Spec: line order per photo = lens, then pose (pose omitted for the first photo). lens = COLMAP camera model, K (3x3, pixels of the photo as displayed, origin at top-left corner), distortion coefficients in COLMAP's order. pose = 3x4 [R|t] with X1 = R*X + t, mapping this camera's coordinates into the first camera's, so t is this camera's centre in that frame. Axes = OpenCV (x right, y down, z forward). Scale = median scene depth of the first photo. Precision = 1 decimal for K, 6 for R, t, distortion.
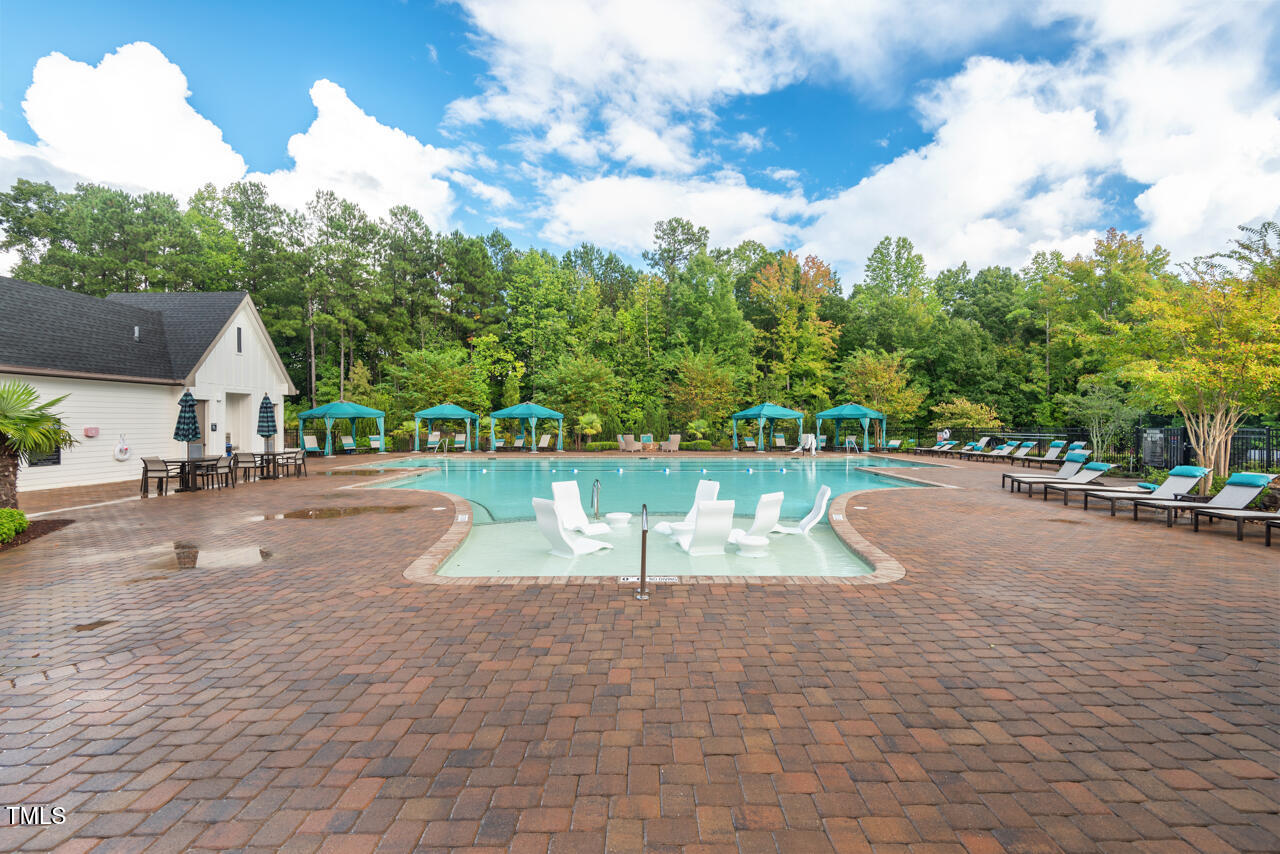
lens RADIAL K [[573.9, 0, 639.0], [0, 573.9, 418.0], [0, 0, 1]] dist [0.024253, -0.016666]
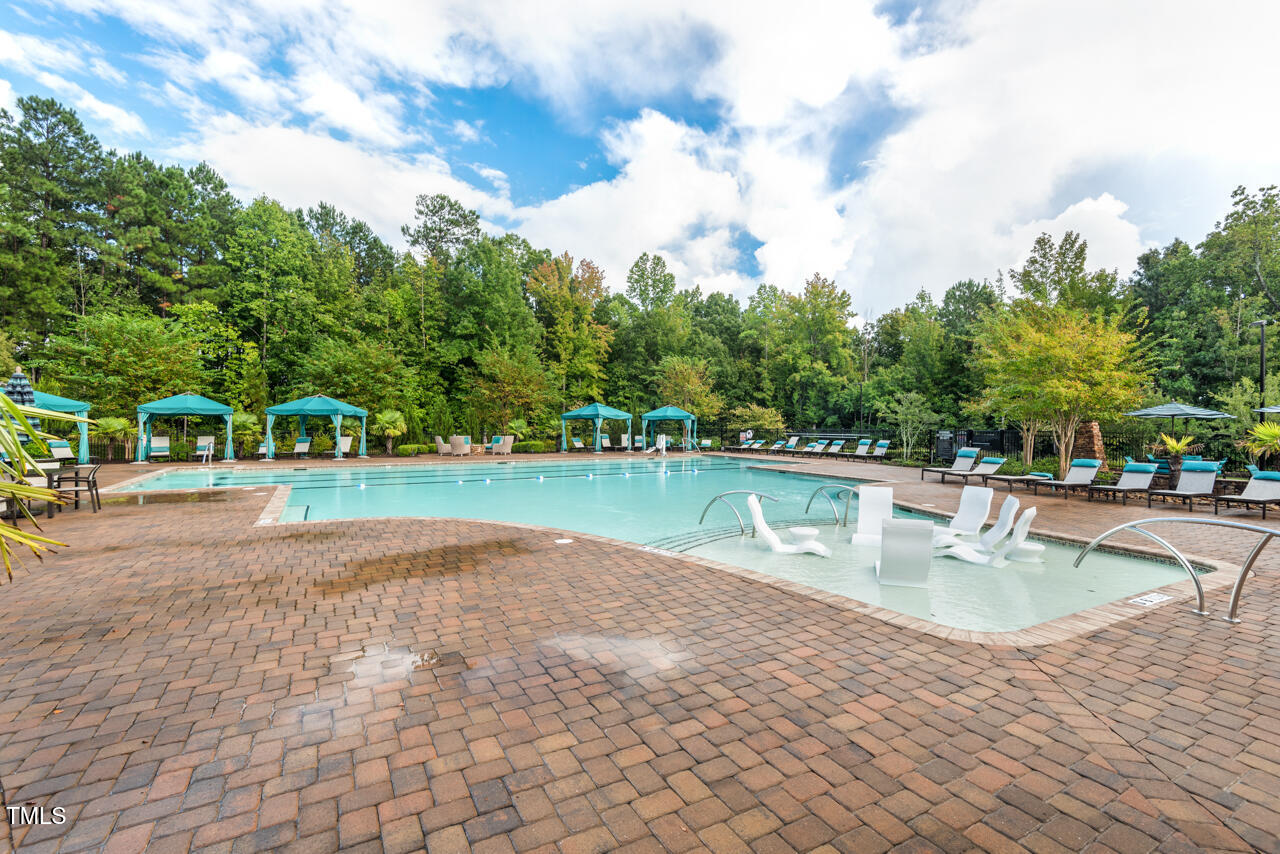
lens RADIAL K [[570.2, 0, 640.0], [0, 570.2, 427.0], [0, 0, 1]] dist [0.014387, -0.015018]
pose [[0.870032, 0.003000, 0.492985, -0.107389], [-0.010909, 0.999854, 0.013168, 0.000643], [-0.492874, -0.016835, 0.869938, 0.063132]]
